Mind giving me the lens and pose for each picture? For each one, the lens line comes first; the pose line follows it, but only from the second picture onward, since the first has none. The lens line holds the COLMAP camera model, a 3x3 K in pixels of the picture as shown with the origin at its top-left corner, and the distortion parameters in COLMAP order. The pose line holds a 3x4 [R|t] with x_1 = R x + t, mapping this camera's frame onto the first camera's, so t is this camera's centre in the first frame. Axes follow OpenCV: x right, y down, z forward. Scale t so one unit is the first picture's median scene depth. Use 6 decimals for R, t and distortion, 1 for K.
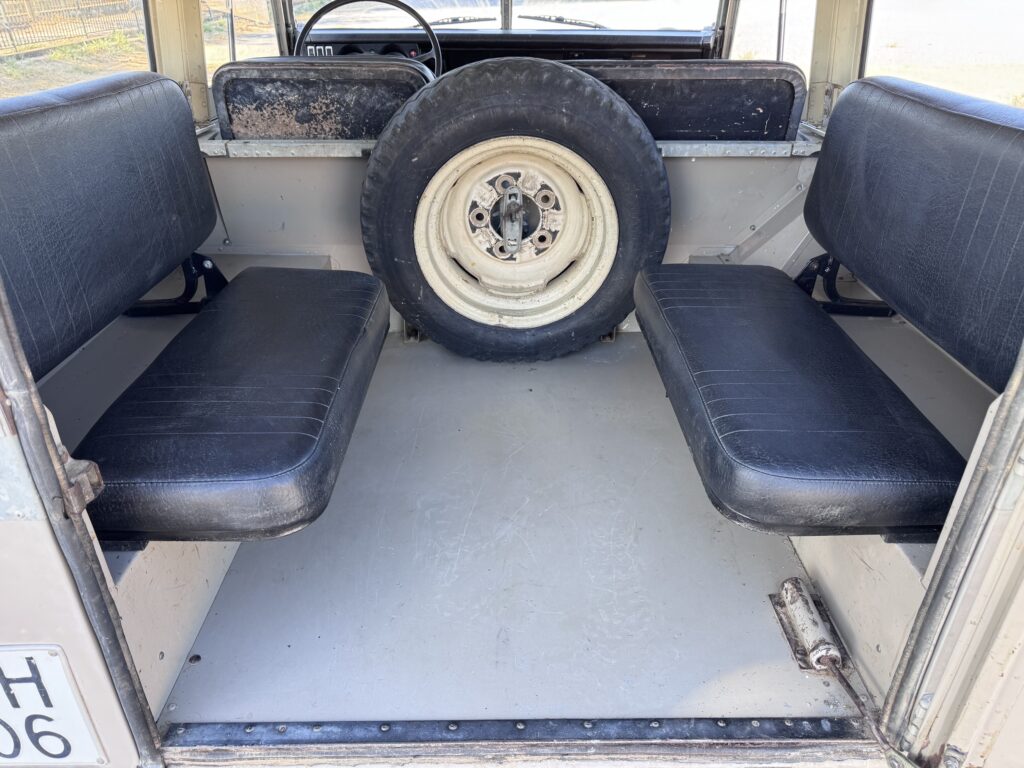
lens RADIAL K [[728.2, 0, 518.3], [0, 728.2, 383.3], [0, 0, 1]] dist [0.023315, -0.026542]
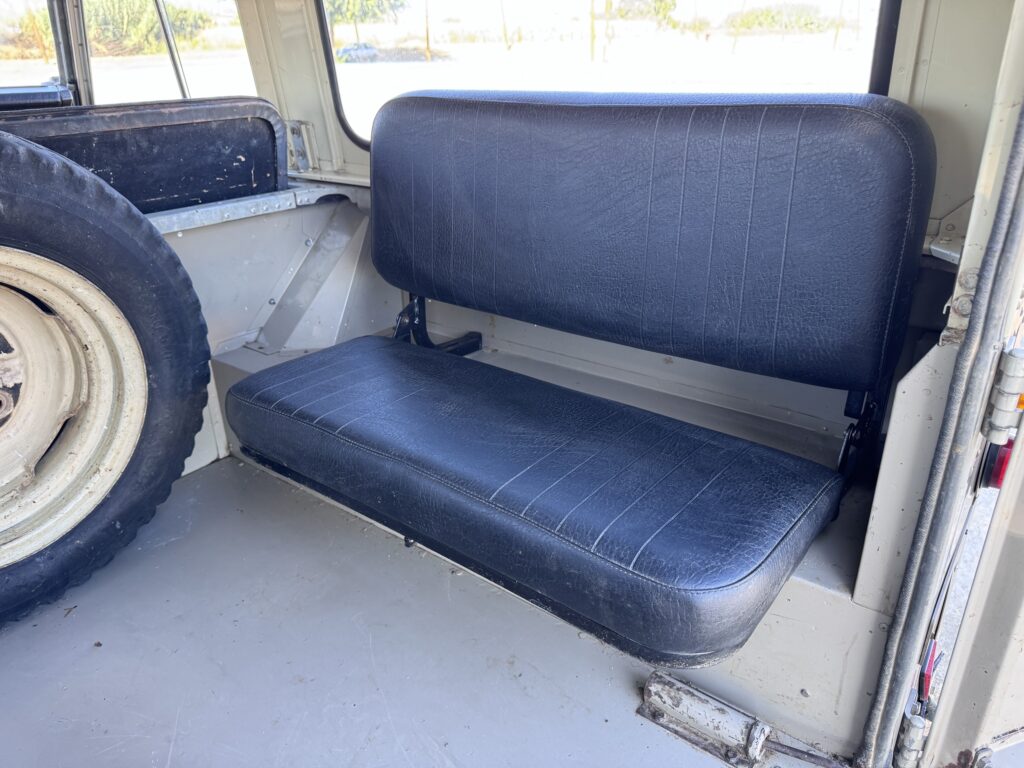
lens RADIAL K [[728.2, 0, 502.7], [0, 728.2, 379.8], [0, 0, 1]] dist [0.023315, -0.026542]
pose [[0.635331, -0.332183, 0.697144, -0.120621], [0.395568, 0.915316, 0.075647, -0.103753], [-0.663235, 0.227707, 0.712929, 0.307843]]
